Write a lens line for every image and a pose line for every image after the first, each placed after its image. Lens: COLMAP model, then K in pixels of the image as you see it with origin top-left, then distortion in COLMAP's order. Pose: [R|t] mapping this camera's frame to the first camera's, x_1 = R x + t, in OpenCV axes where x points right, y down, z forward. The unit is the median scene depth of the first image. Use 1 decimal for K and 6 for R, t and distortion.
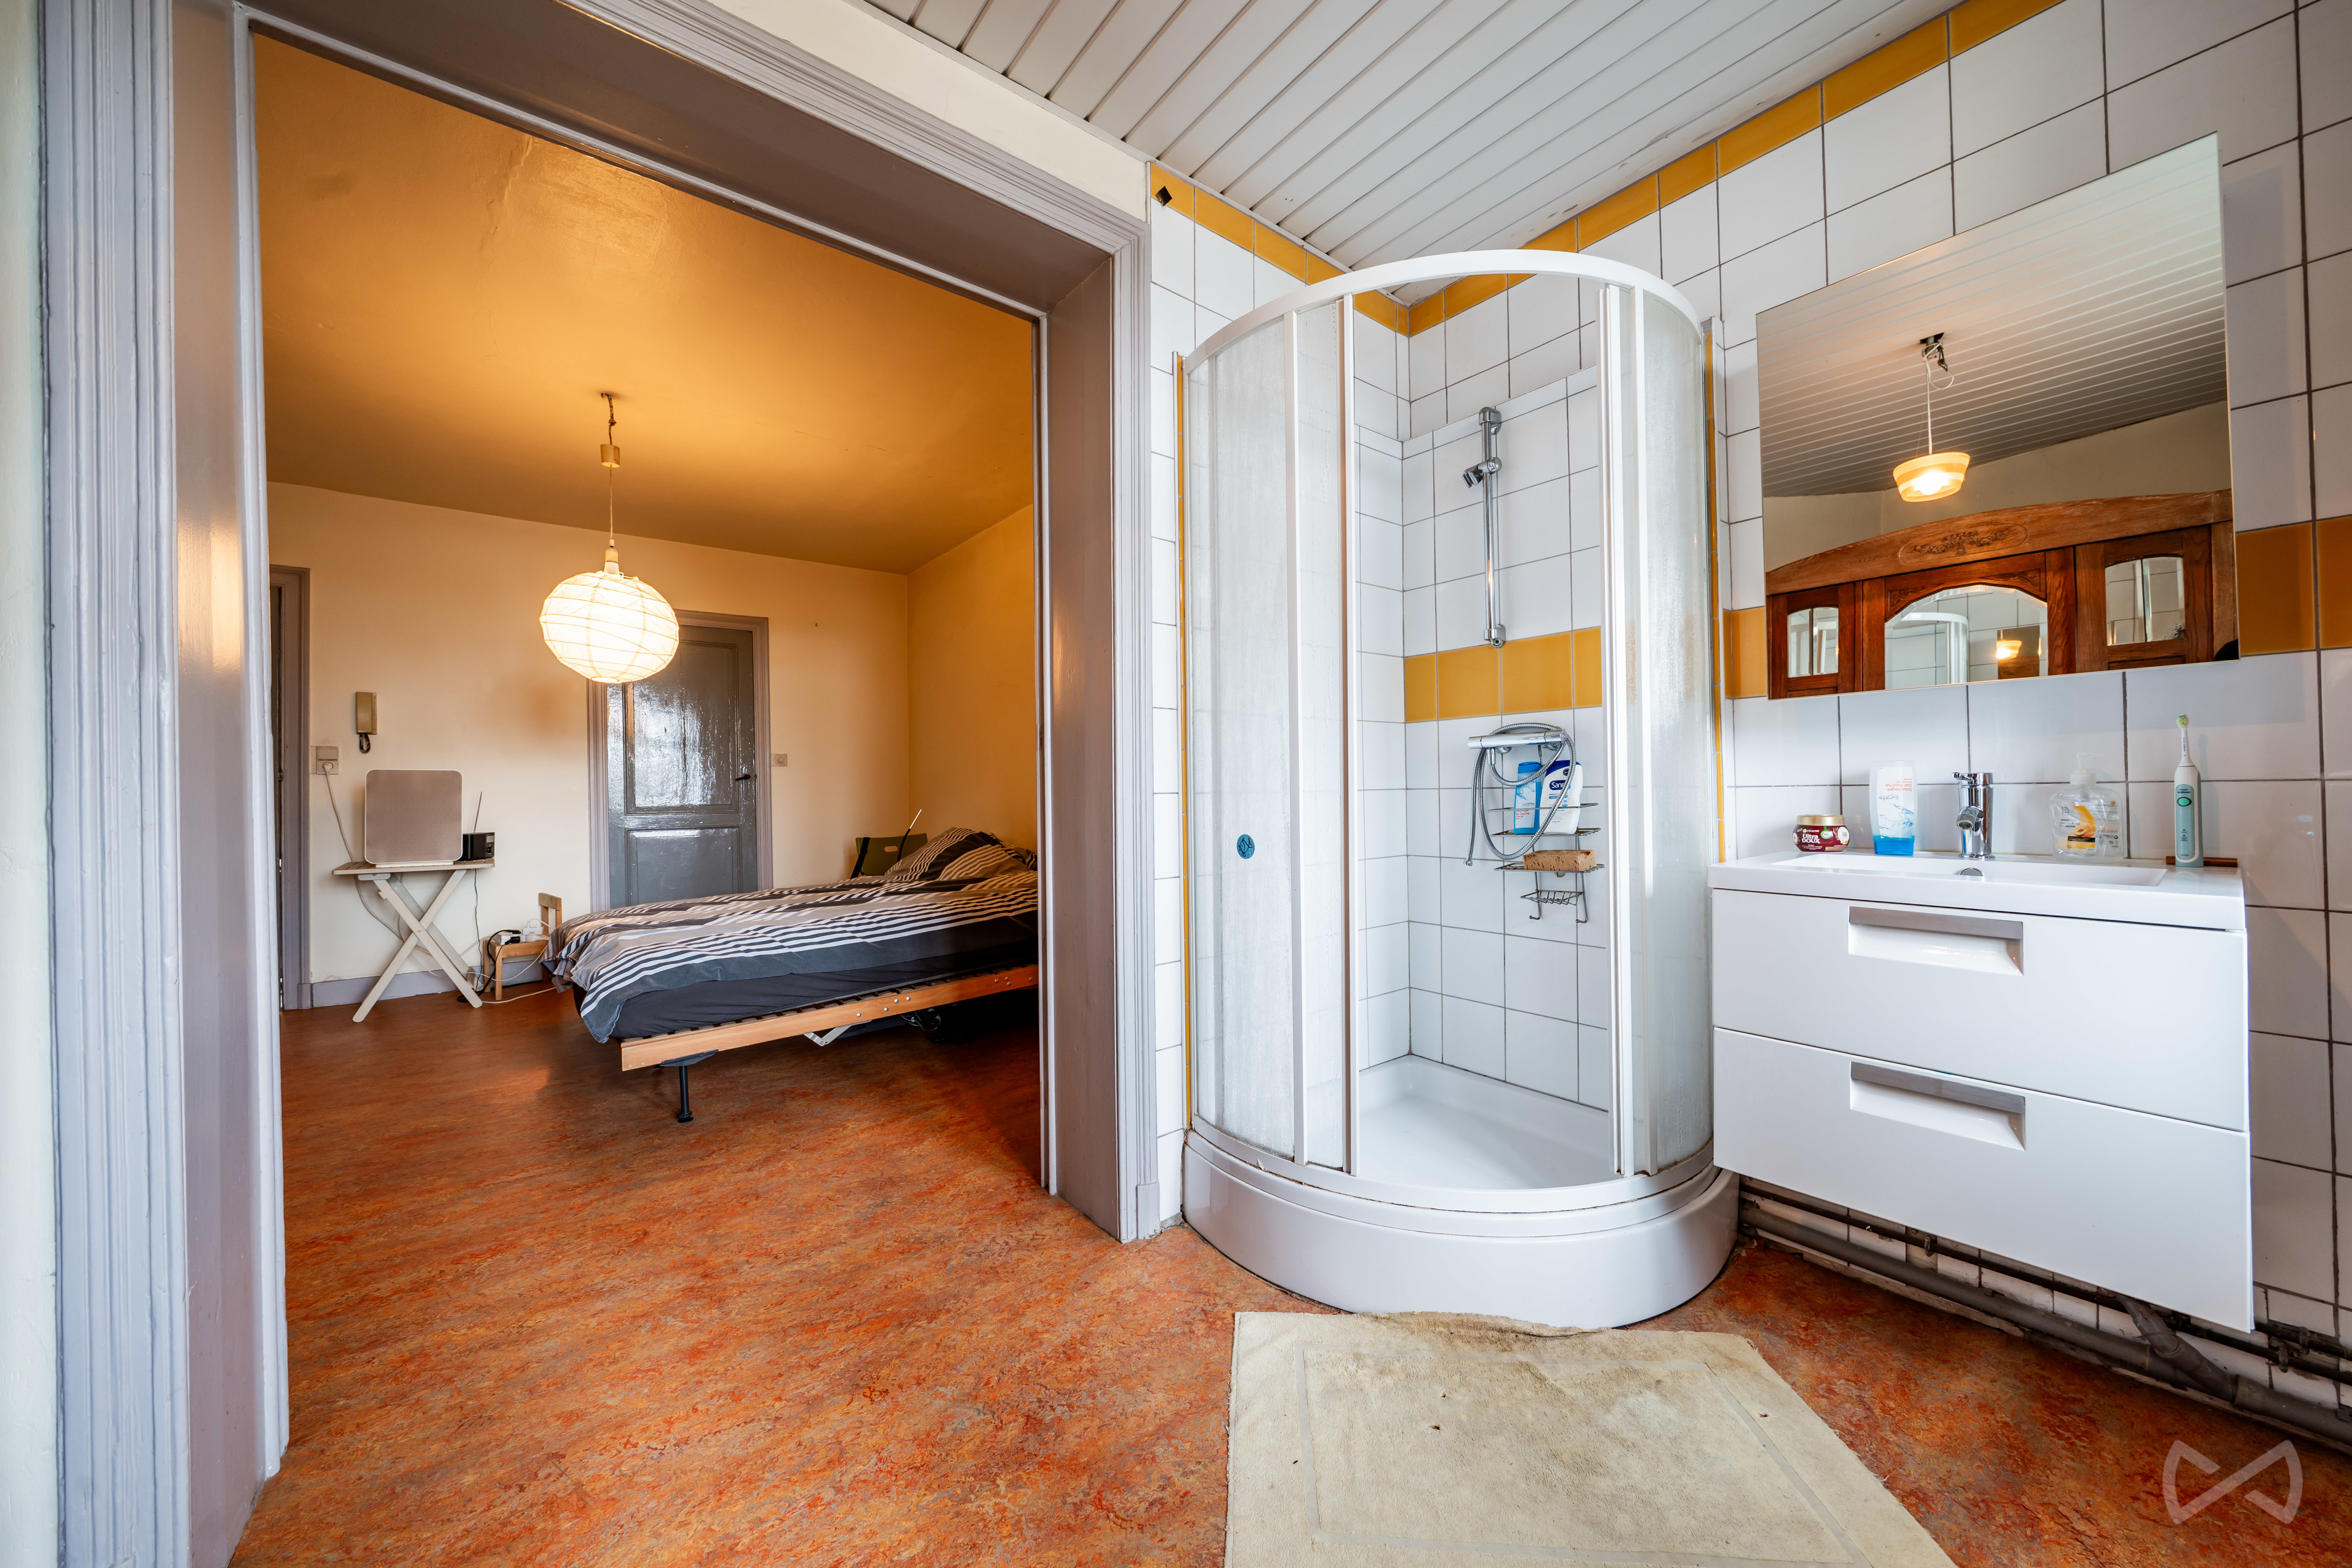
lens RADIAL K [[811.2, 0, 1161.8], [0, 811.2, 784.3], [0, 0, 1]] dist [-0.000963, -0.000326]
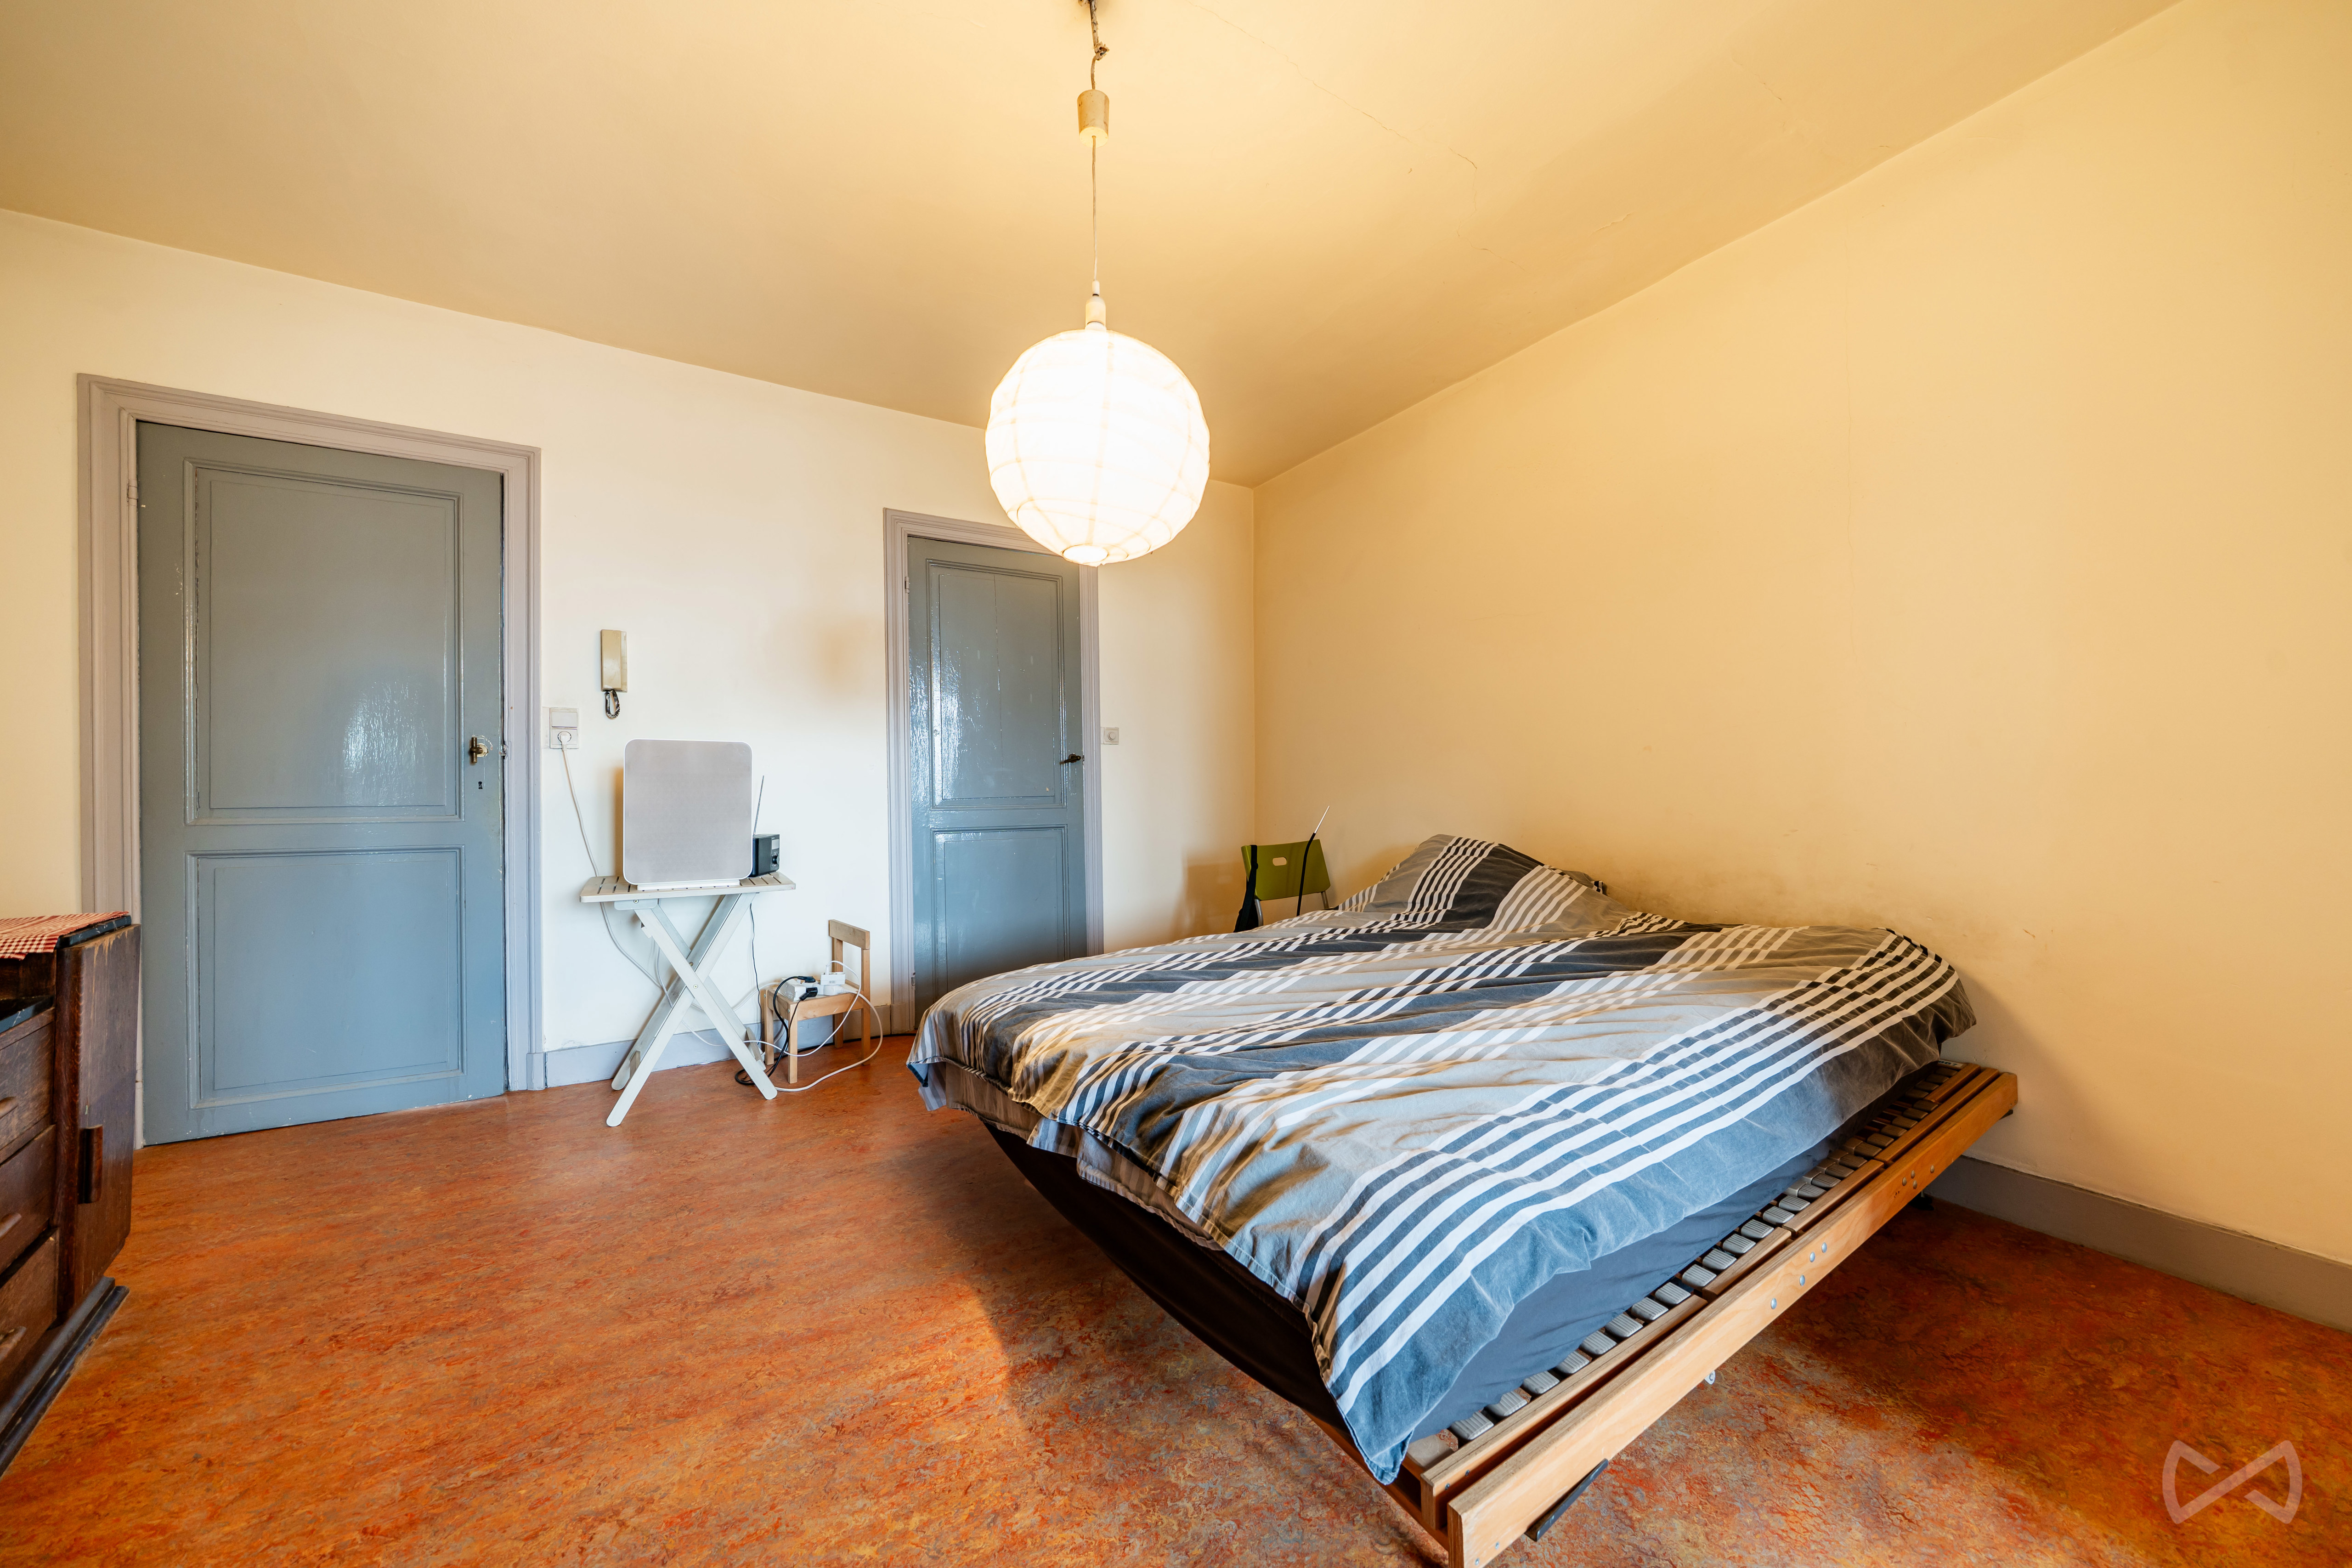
lens RADIAL K [[811.2, 0, 1190.5], [0, 811.2, 786.0], [0, 0, 1]] dist [-0.000963, -0.000326]
pose [[0.993974, 0.006749, -0.109409, -0.418020], [-0.005455, 0.999912, 0.012127, 0.007971], [0.109481, -0.011457, 0.993923, 0.366753]]
